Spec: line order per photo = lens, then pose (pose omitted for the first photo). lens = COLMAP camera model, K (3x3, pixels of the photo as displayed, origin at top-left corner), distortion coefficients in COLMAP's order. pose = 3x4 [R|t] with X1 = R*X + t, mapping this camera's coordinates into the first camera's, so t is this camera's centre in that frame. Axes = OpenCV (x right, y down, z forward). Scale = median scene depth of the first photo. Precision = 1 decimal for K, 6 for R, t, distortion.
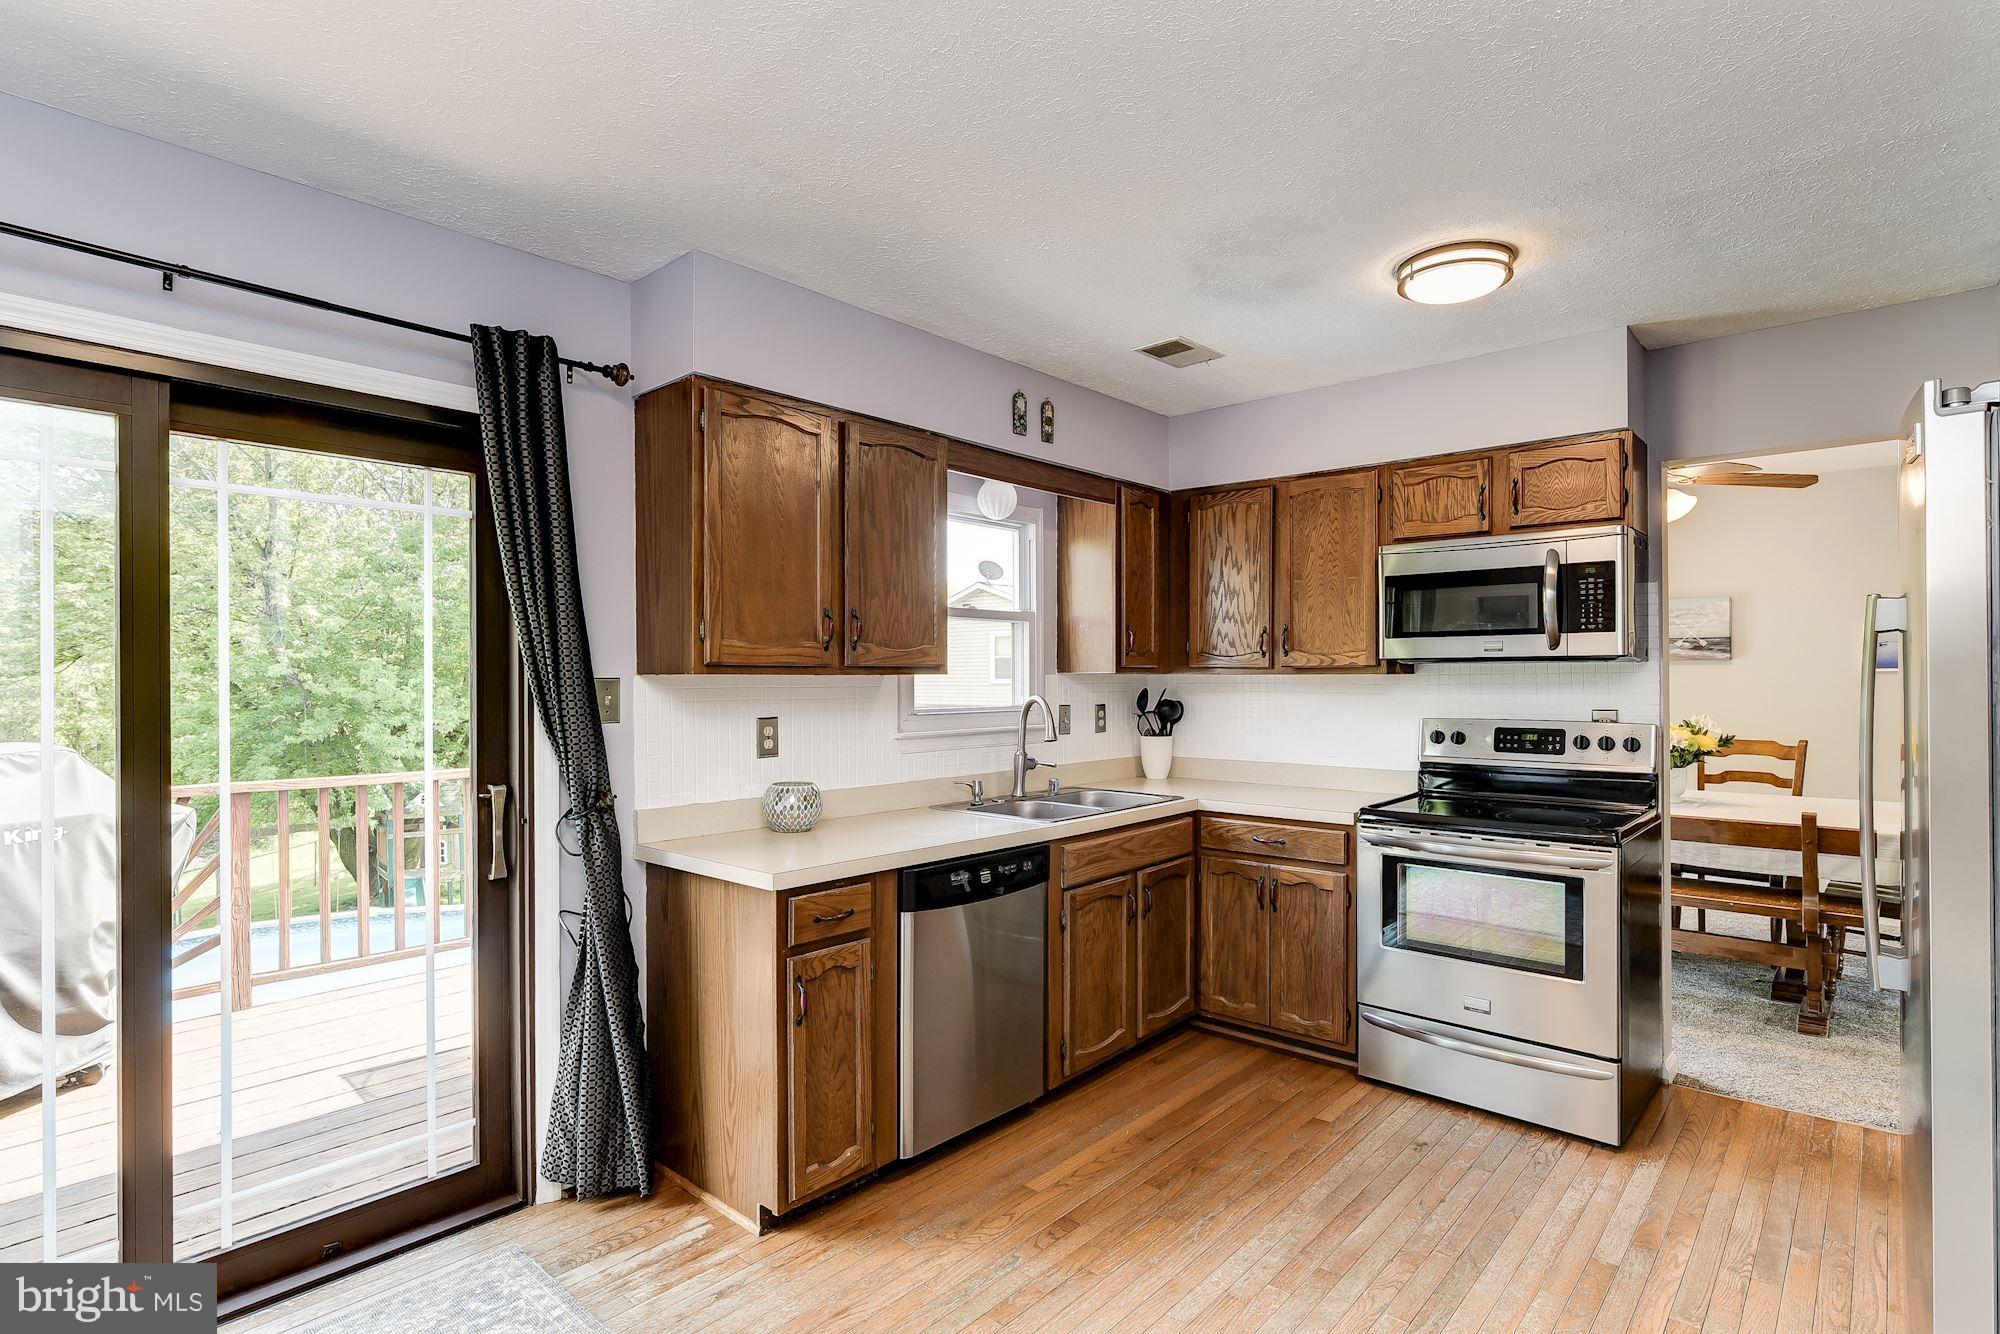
lens RADIAL K [[1013.7, 0, 1002.2], [0, 1013.7, 673.2], [0, 0, 1]] dist [-0.001489, -0.000102]
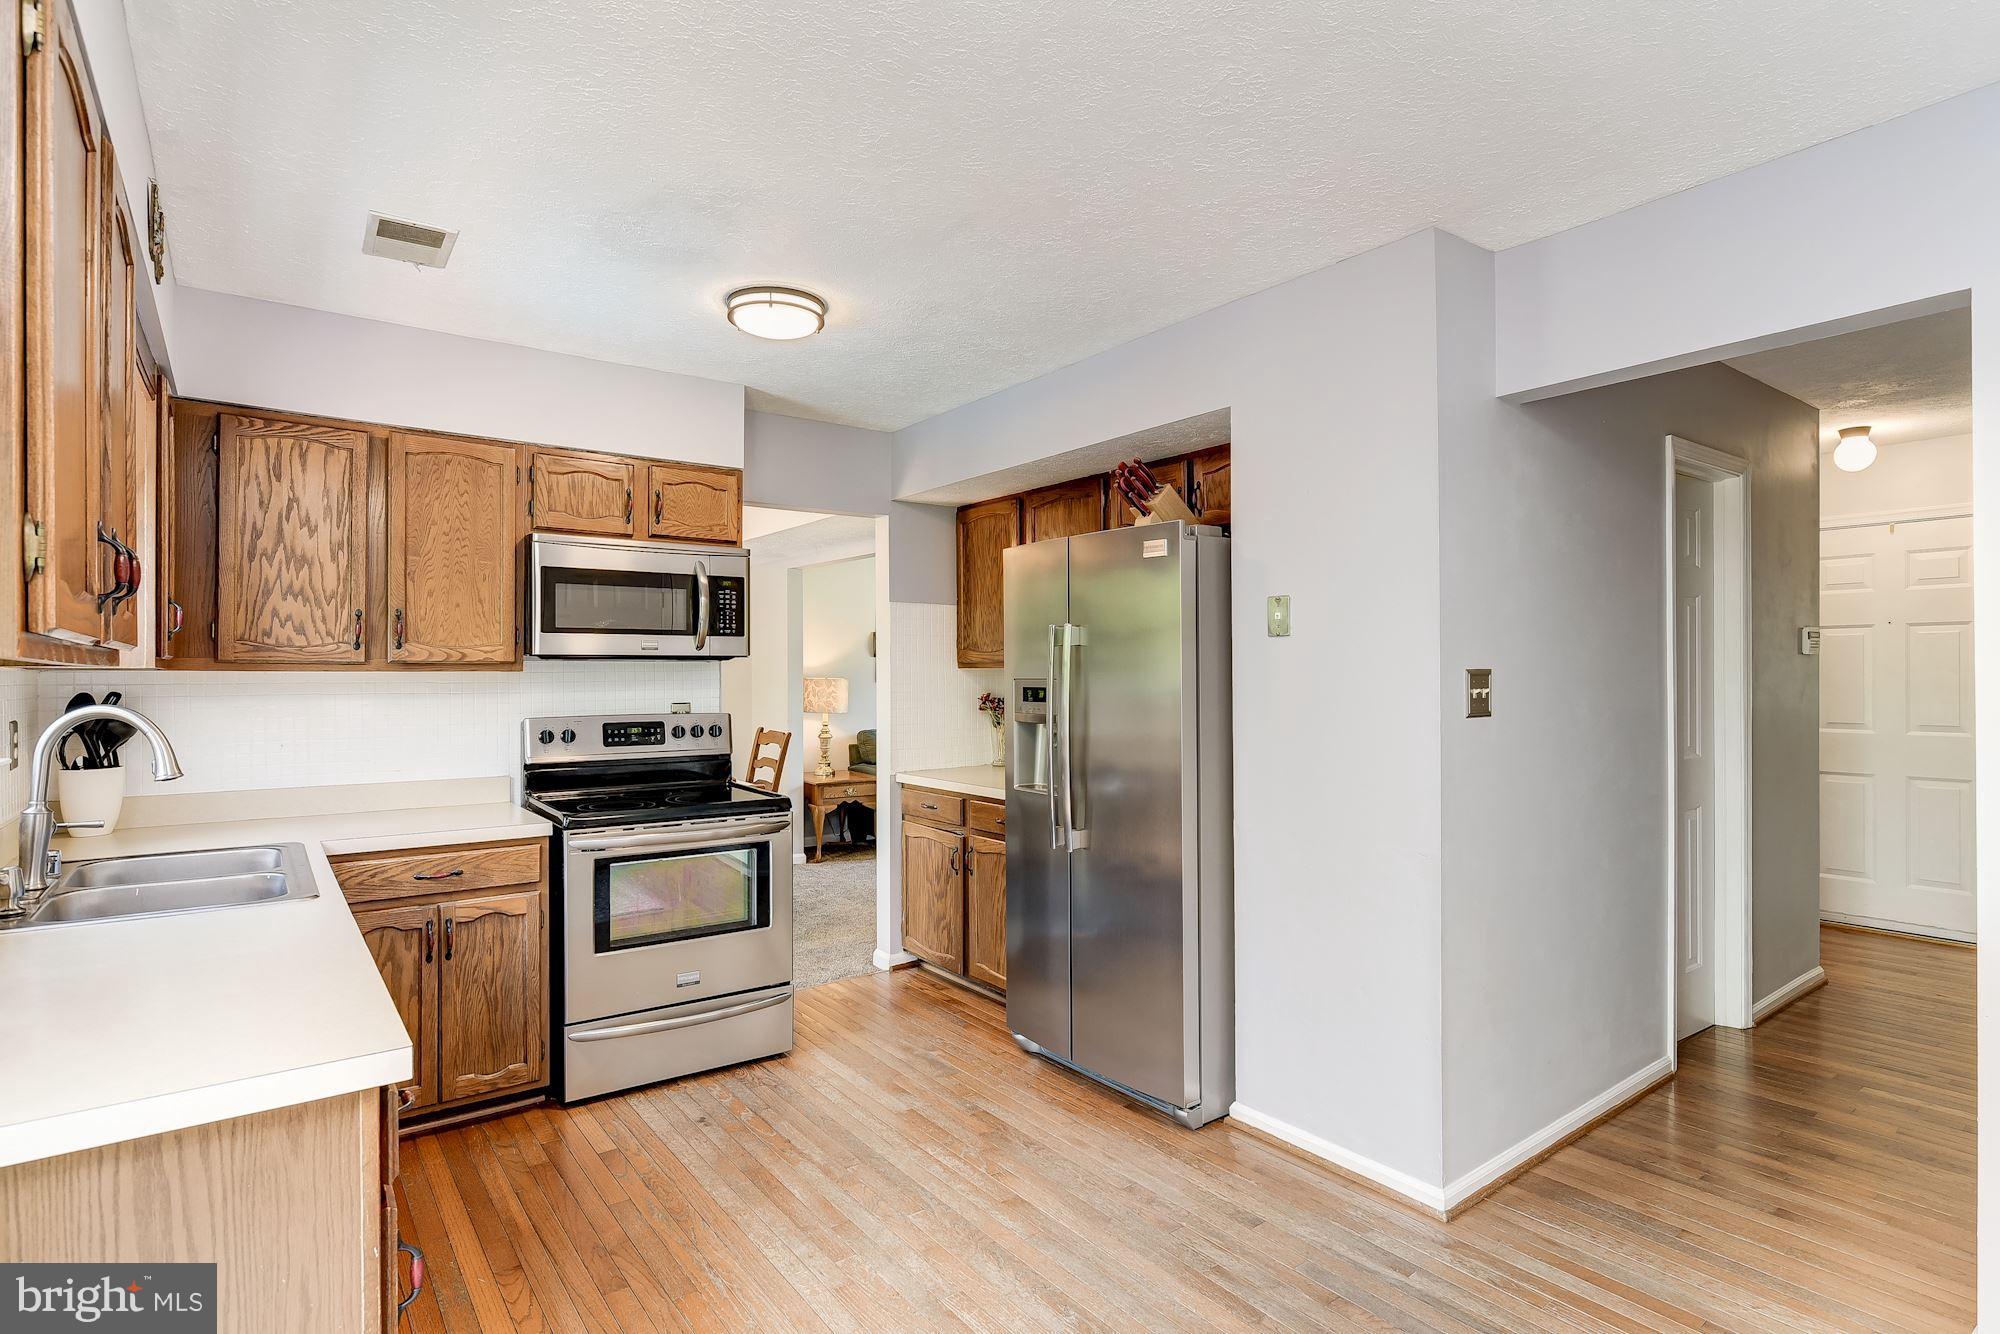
lens RADIAL K [[1013.7, 0, 1001.6], [0, 1013.7, 675.7], [0, 0, 1]] dist [-0.001489, -0.000102]
pose [[0.196785, 0.000679, 0.980447, -0.449113], [-0.000546, 1.000000, -0.000582, 0.005413], [-0.980447, -0.000421, 0.196785, 0.398798]]
